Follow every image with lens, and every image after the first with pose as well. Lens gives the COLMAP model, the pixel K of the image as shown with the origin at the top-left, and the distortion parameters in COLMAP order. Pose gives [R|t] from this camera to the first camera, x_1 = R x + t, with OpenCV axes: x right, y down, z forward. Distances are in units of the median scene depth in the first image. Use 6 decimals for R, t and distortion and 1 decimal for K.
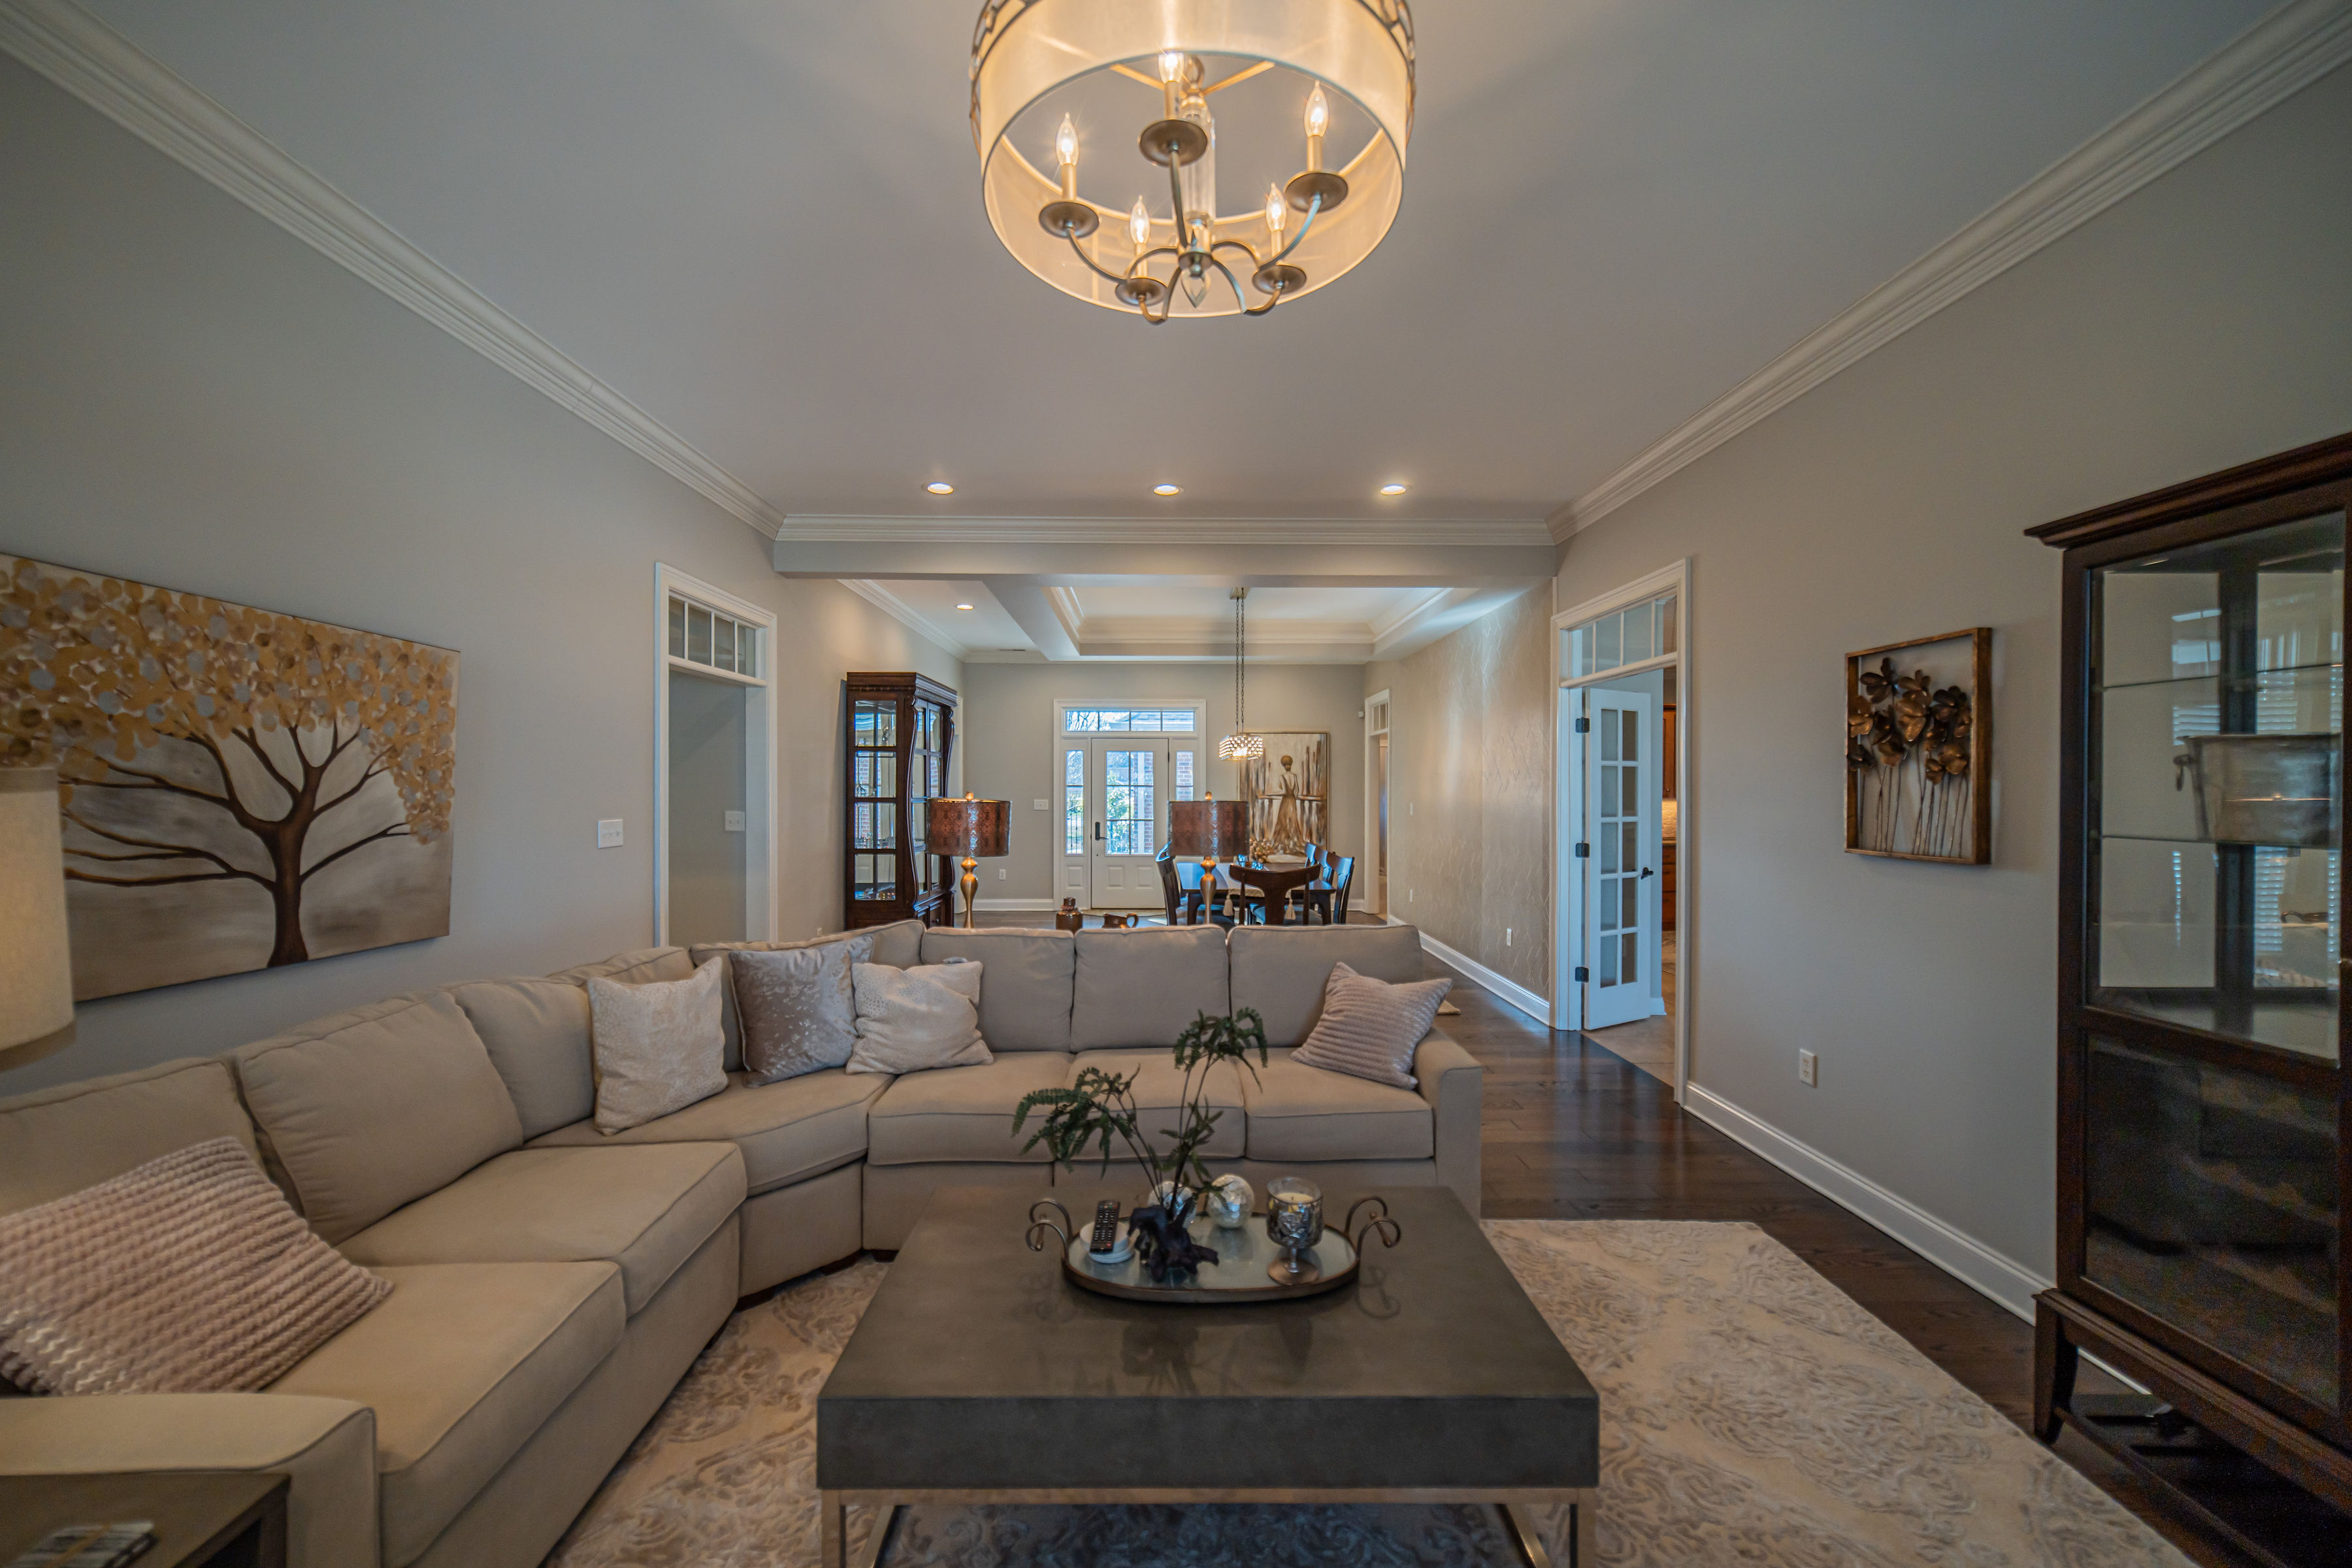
lens RADIAL K [[920.6, 0, 1180.0], [0, 920.6, 787.6], [0, 0, 1]] dist [-0.002140, 0.001035]
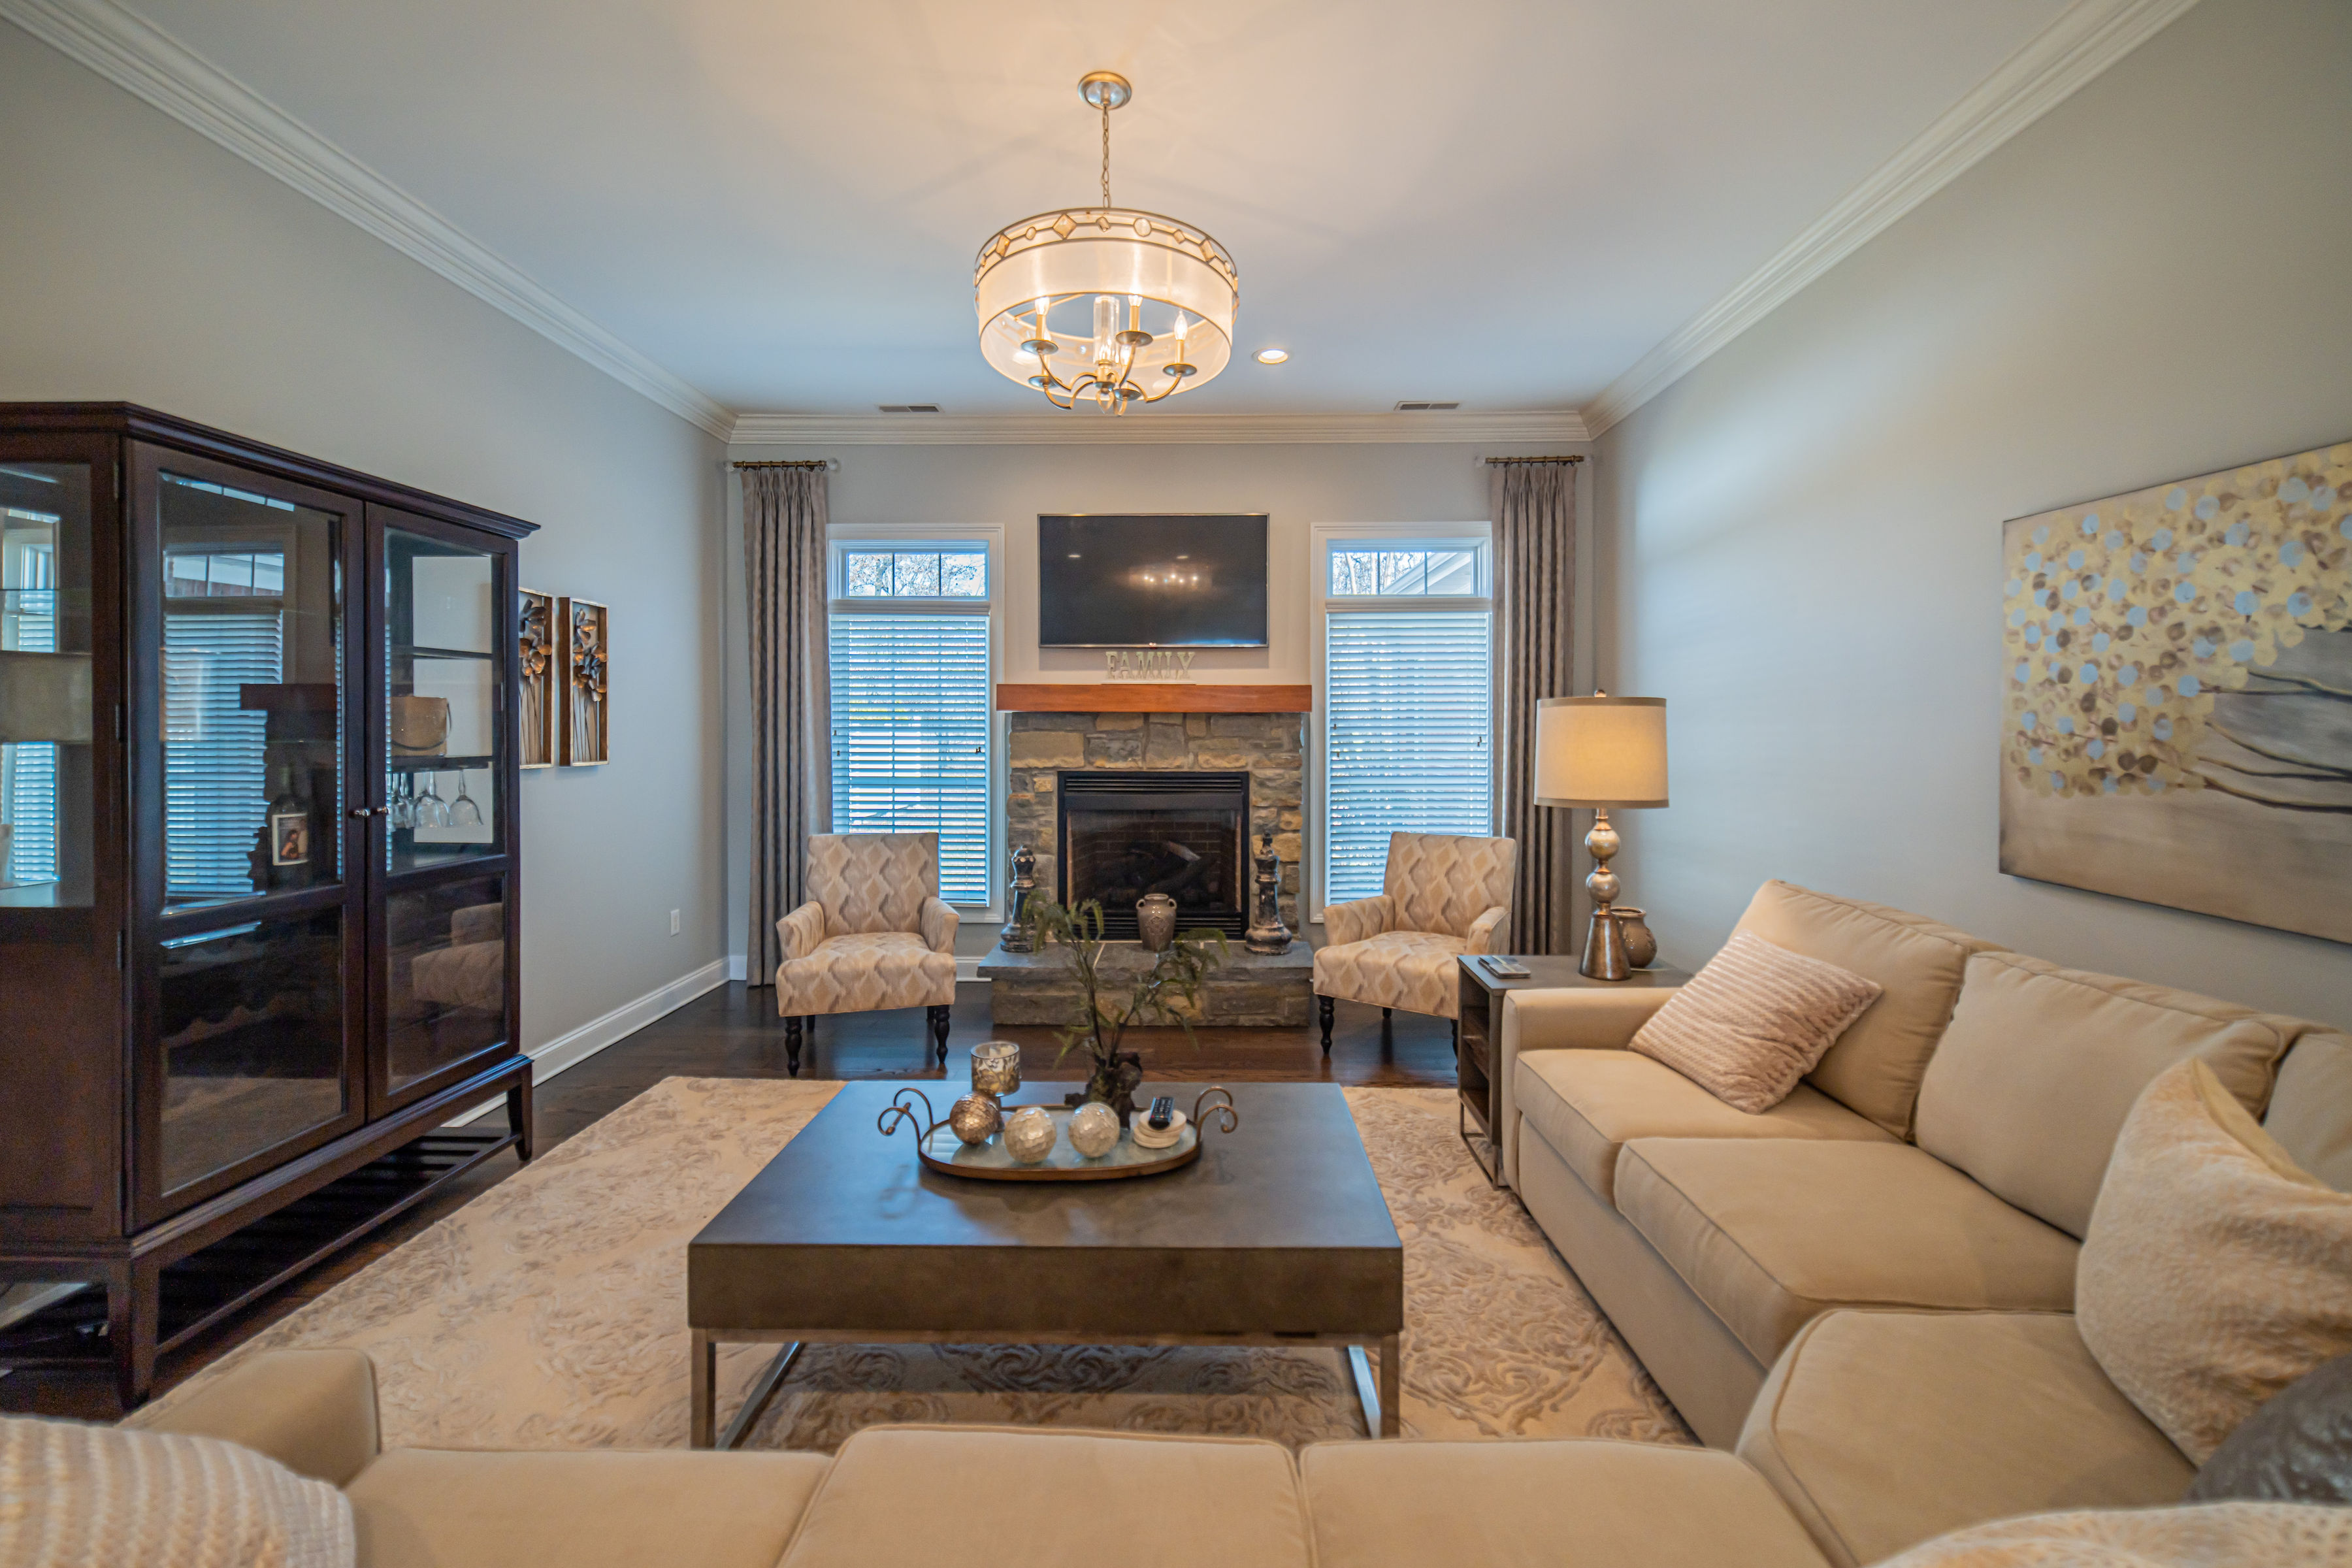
lens RADIAL K [[920.6, 0, 1187.0], [0, 920.6, 730.7], [0, 0, 1]] dist [-0.002140, 0.001035]
pose [[-0.999526, -0.001290, 0.030758, -0.111004], [-0.001140, 0.999987, 0.004899, 0.026601], [-0.030763, 0.004861, -0.999515, 1.621895]]
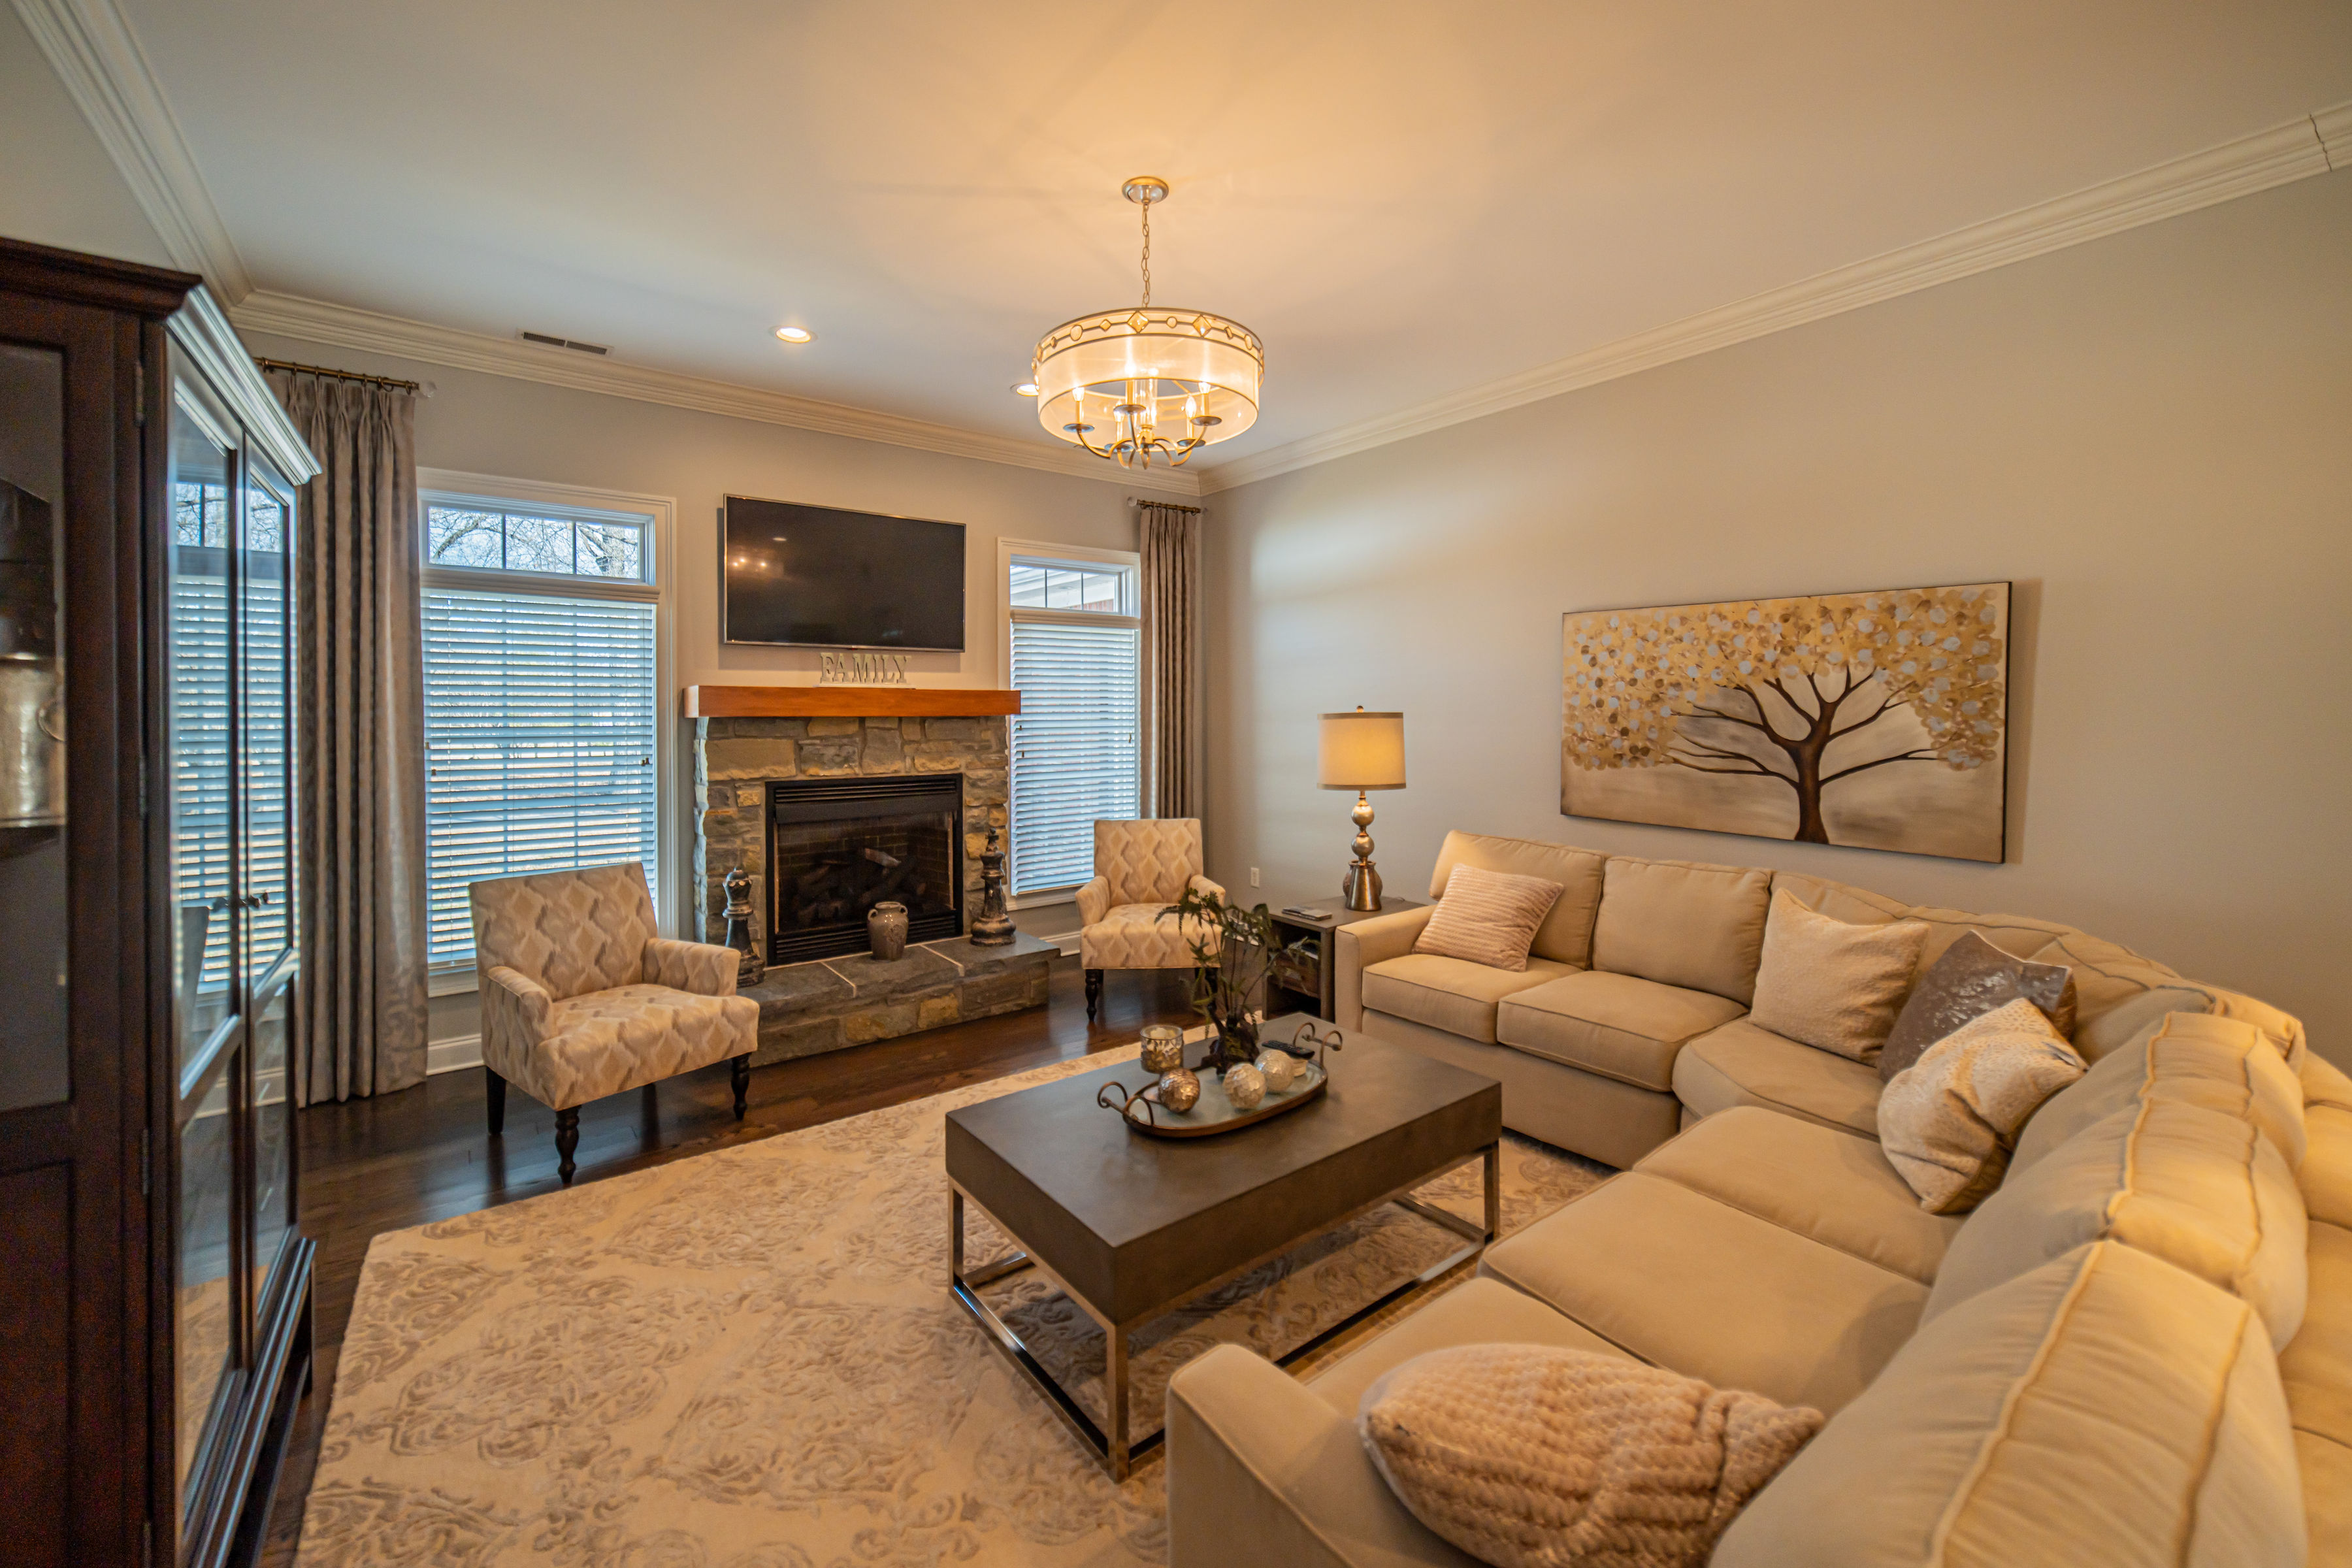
lens RADIAL K [[920.6, 0, 1171.9], [0, 920.6, 713.6], [0, 0, 1]] dist [-0.002140, 0.001035]
pose [[-0.808282, 0.003737, -0.588783, 0.662423], [0.003046, 0.999993, 0.002165, -0.012242], [0.588787, -0.000043, -0.808288, 1.570170]]
